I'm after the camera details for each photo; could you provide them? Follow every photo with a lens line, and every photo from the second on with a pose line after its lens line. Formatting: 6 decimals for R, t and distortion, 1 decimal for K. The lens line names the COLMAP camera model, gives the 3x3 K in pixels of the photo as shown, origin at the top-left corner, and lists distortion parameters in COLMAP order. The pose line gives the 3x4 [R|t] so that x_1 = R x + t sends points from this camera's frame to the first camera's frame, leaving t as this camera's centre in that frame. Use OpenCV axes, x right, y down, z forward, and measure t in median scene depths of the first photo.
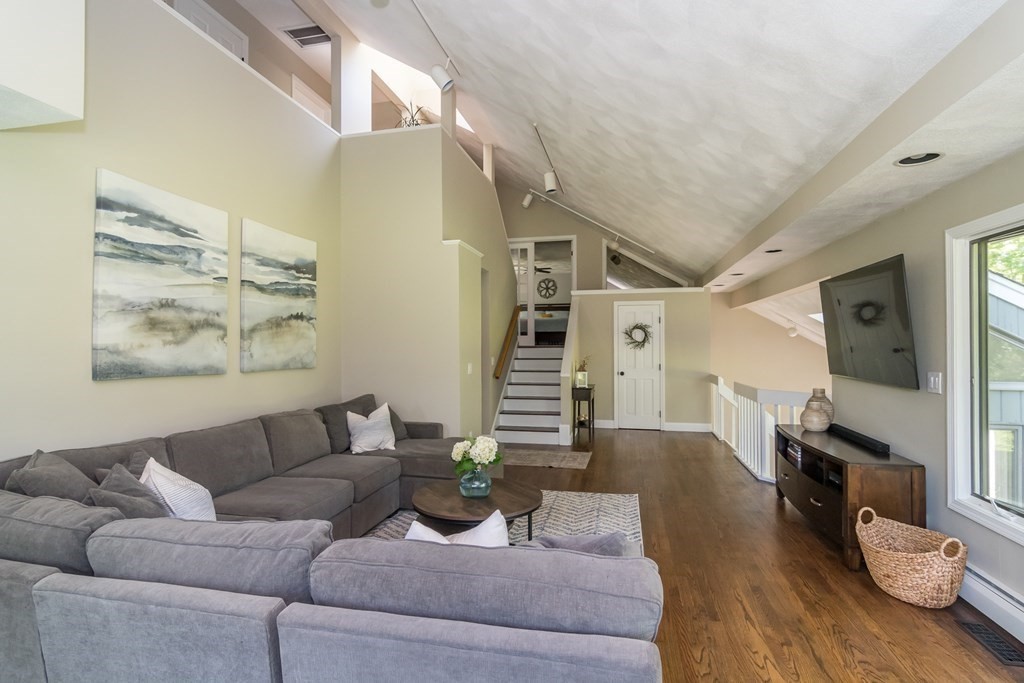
lens RADIAL K [[493.3, 0, 510.9], [0, 493.3, 342.1], [0, 0, 1]] dist [0.000969, 0.000205]
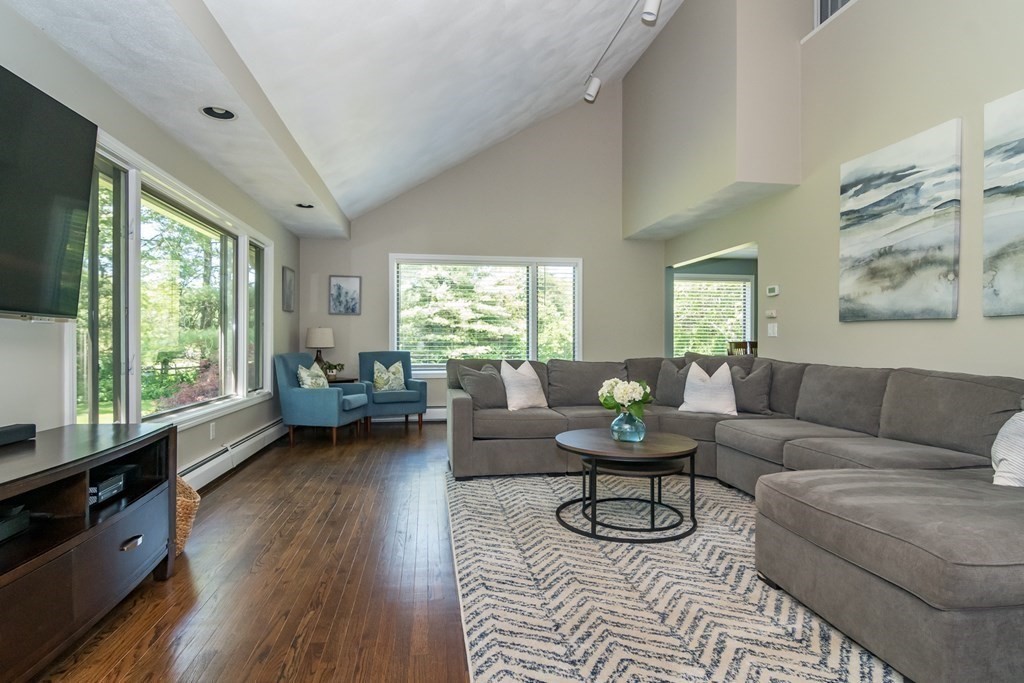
lens RADIAL K [[548.6, 0, 512.7], [0, 548.6, 342.6], [0, 0, 1]] dist [-0.000459, 0.001744]
pose [[-0.927987, -0.000985, -0.372612, 0.439273], [0.001545, 0.999978, -0.006491, 0.110950], [0.372610, -0.006600, -0.927965, 1.597900]]
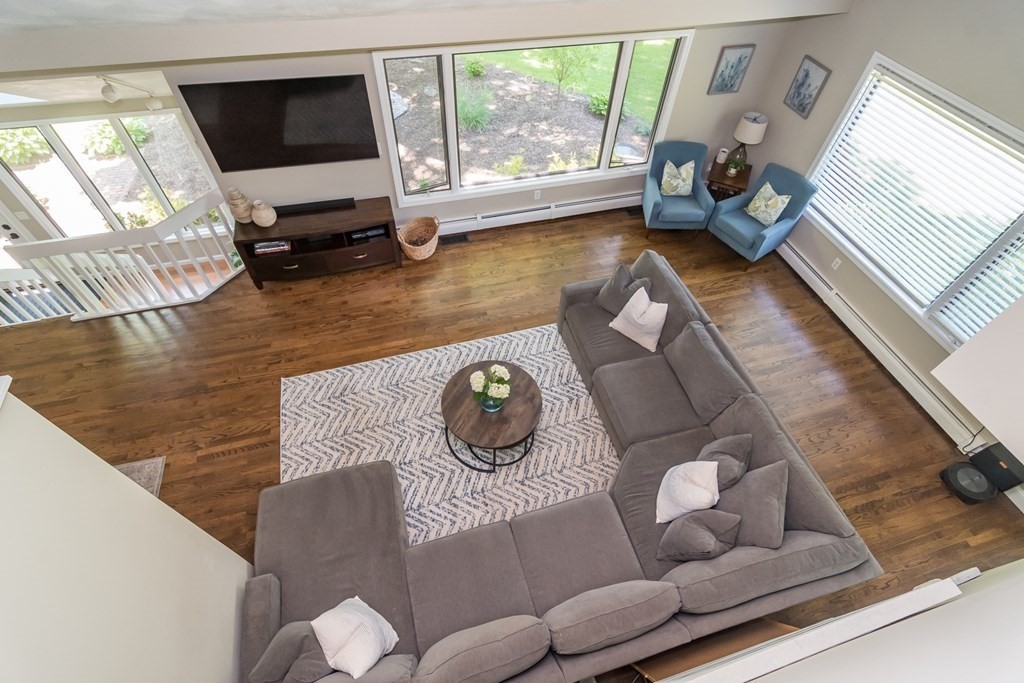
lens RADIAL K [[493.3, 0, 505.0], [0, 493.3, 338.1], [0, 0, 1]] dist [0.000969, 0.000205]
pose [[-0.468288, -0.689469, 0.552575, -0.572299], [-0.018786, 0.633013, 0.773913, -0.666242], [-0.883376, 0.352034, -0.309385, 1.107114]]
